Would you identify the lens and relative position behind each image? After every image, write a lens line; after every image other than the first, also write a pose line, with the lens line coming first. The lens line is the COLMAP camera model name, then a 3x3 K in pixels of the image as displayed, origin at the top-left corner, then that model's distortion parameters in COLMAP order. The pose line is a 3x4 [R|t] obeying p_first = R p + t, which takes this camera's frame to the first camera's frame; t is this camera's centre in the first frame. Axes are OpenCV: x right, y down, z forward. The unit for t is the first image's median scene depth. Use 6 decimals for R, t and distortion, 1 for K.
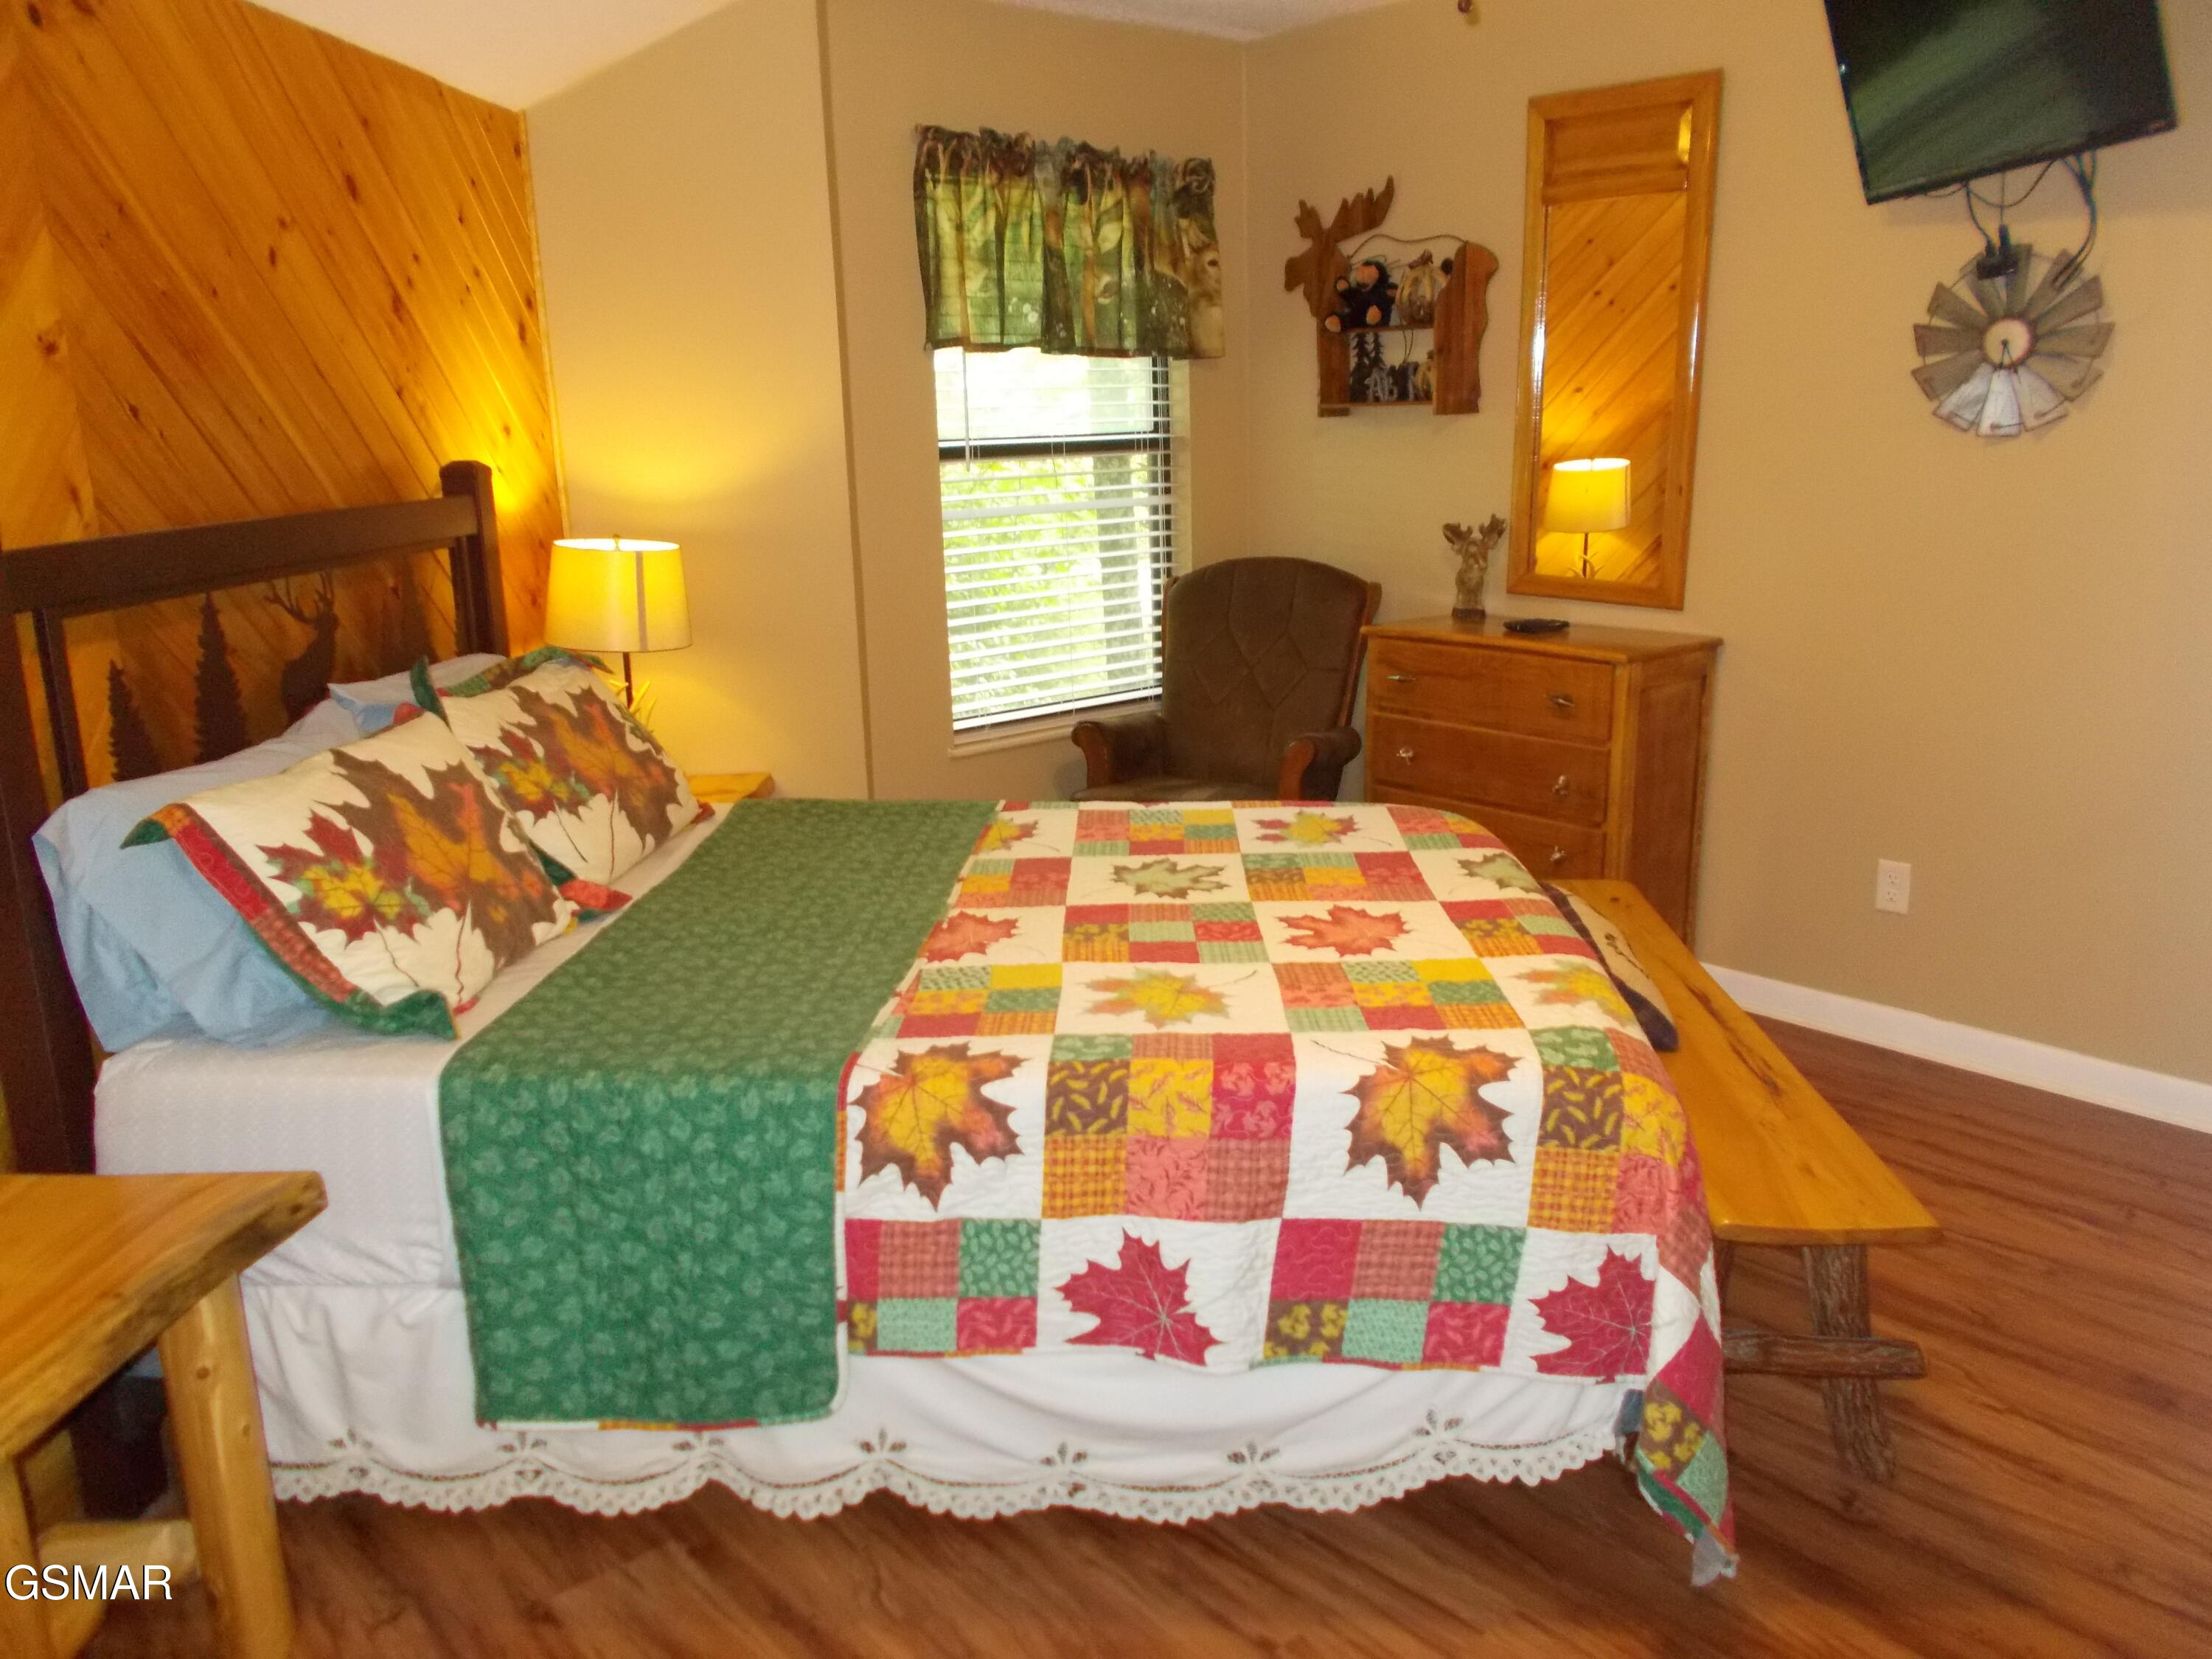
lens RADIAL K [[1684.2, 0, 1100.8], [0, 1684.2, 832.0], [0, 0, 1]] dist [0.003475, -0.007390]
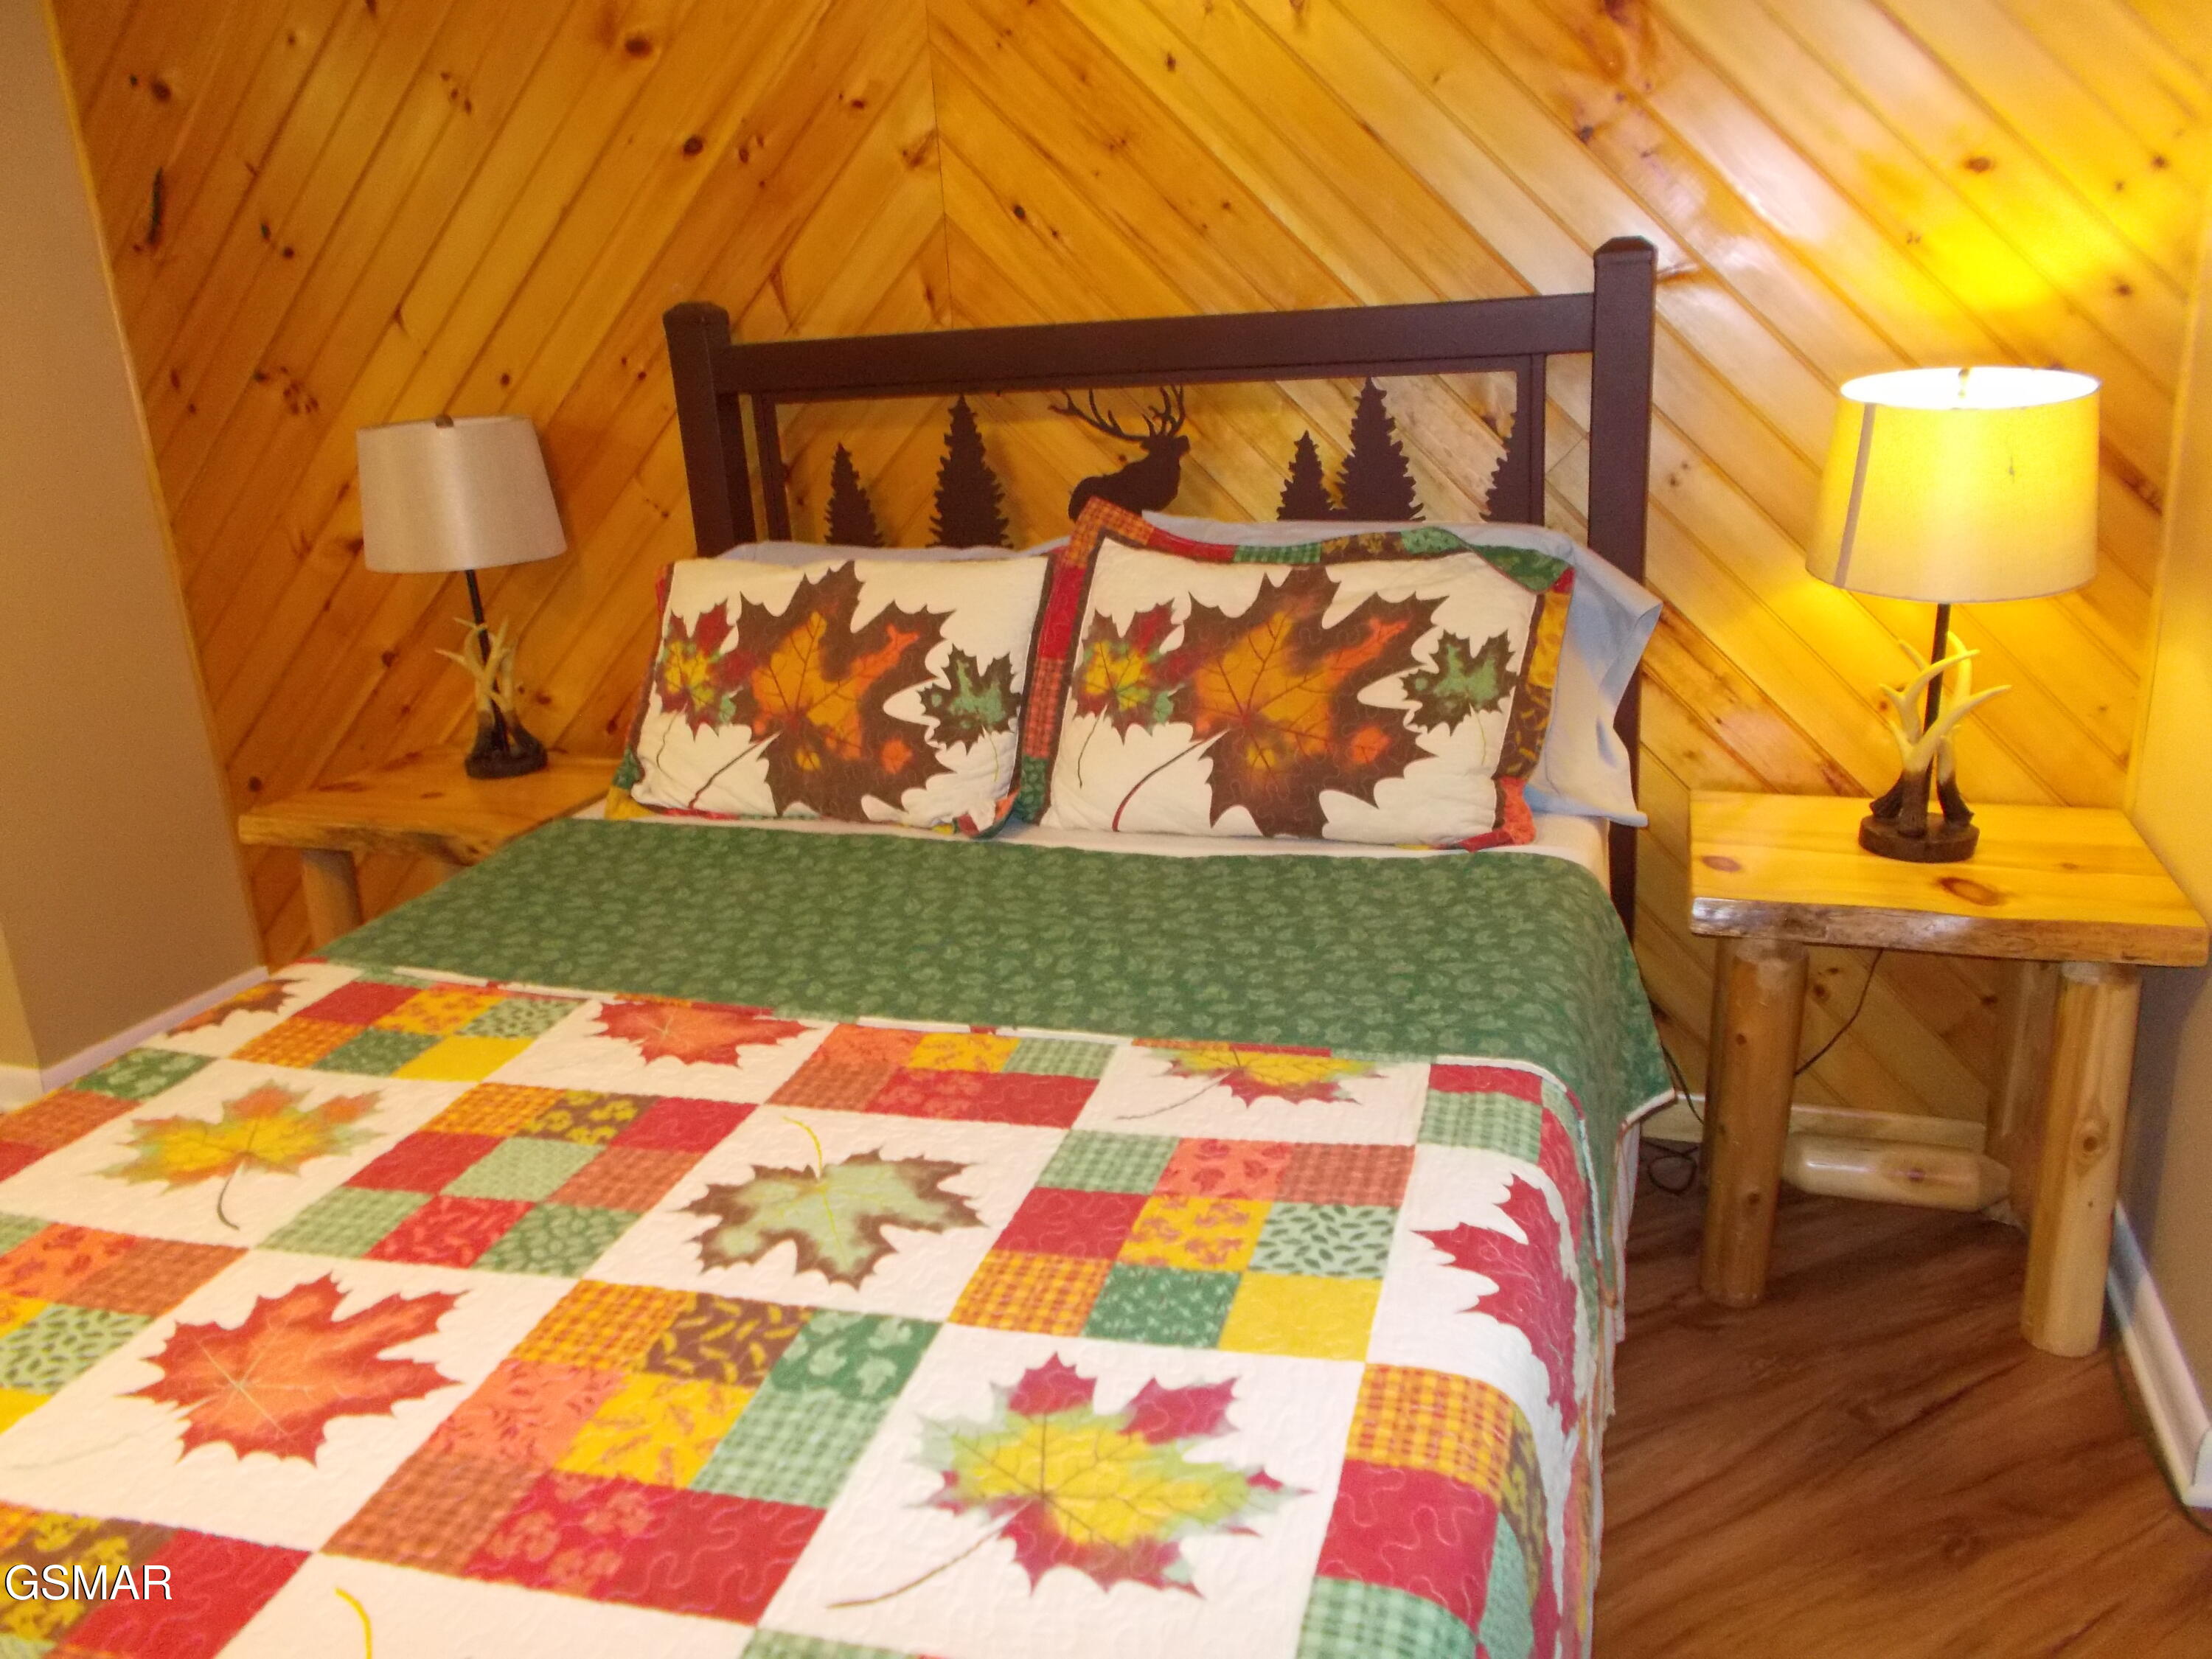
lens RADIAL K [[1724.5, 0, 1106.0], [0, 1724.5, 829.5], [0, 0, 1]] dist [0.021997, -0.001814]
pose [[-0.256898, 0.344341, -0.903013, 0.475880], [-0.161839, 0.905850, 0.391464, -0.308817], [0.952792, 0.246709, -0.176983, 1.245869]]
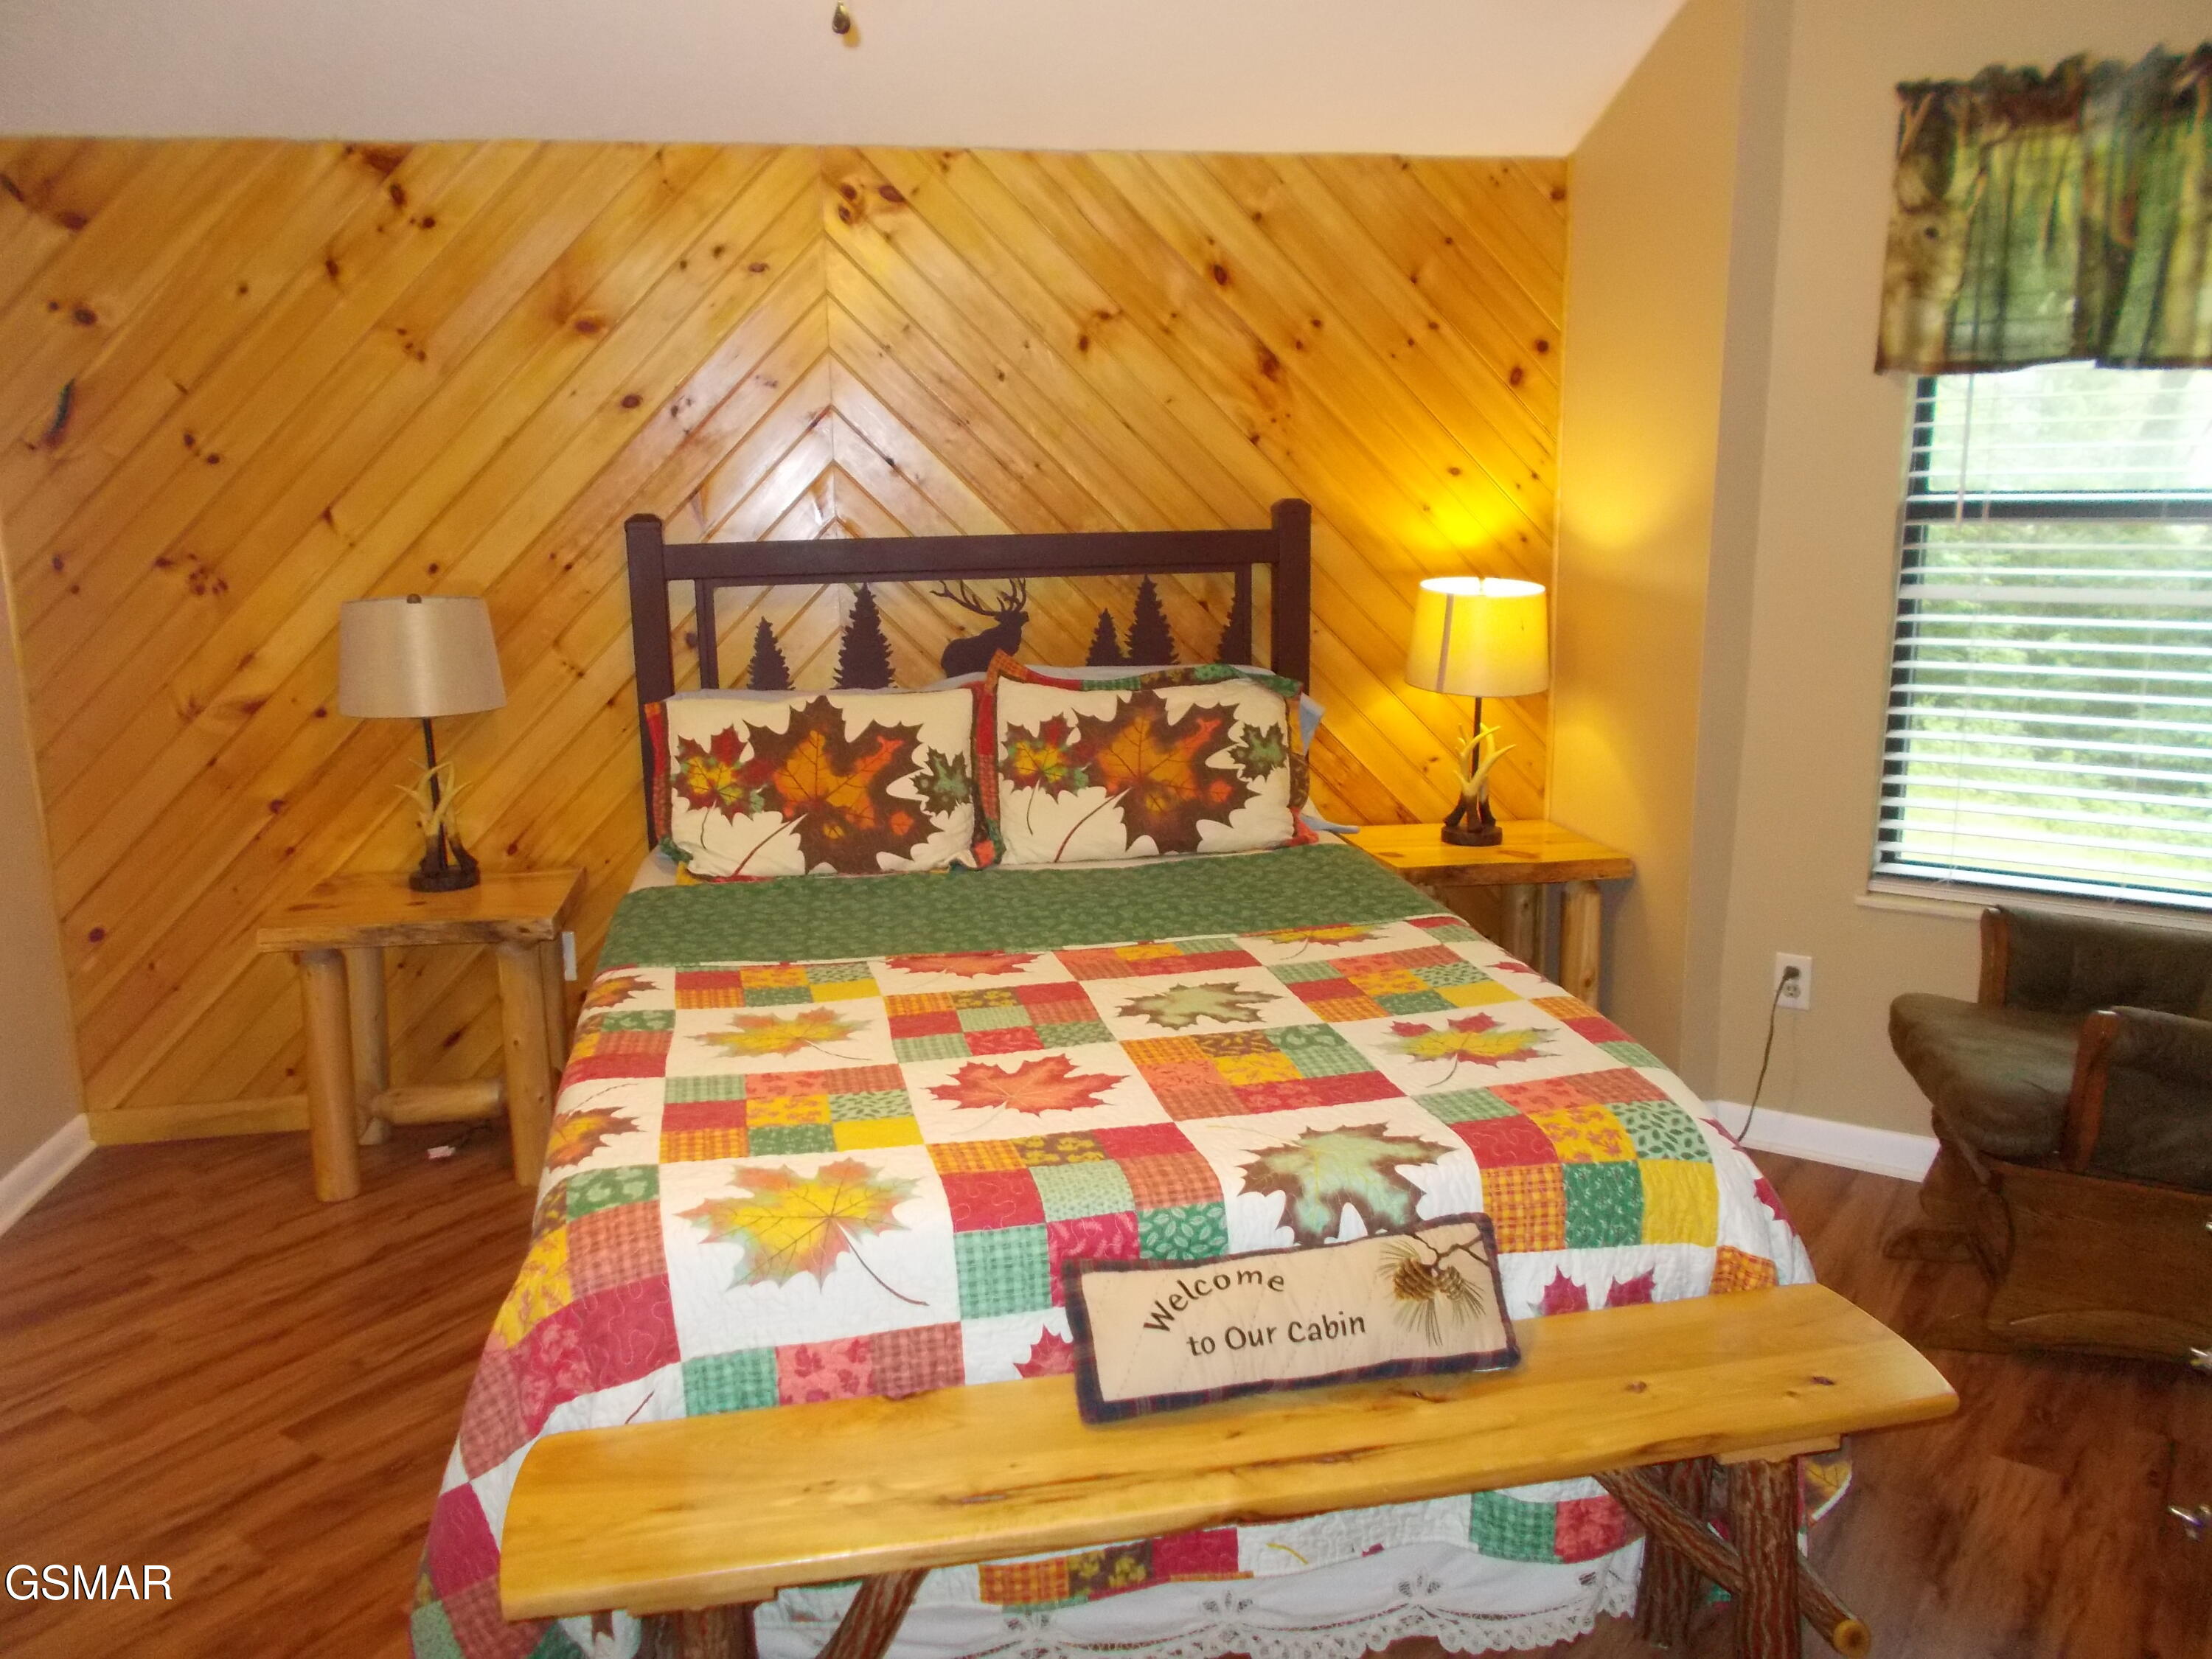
lens RADIAL K [[1691.6, 0, 1108.5], [0, 1691.6, 836.2], [0, 0, 1]] dist [-0.011292, 0.050036]
pose [[0.243615, 0.226130, -0.943142, 0.920065], [-0.224394, 0.959196, 0.172018, -0.216768], [0.943557, 0.169729, 0.284417, 0.755904]]
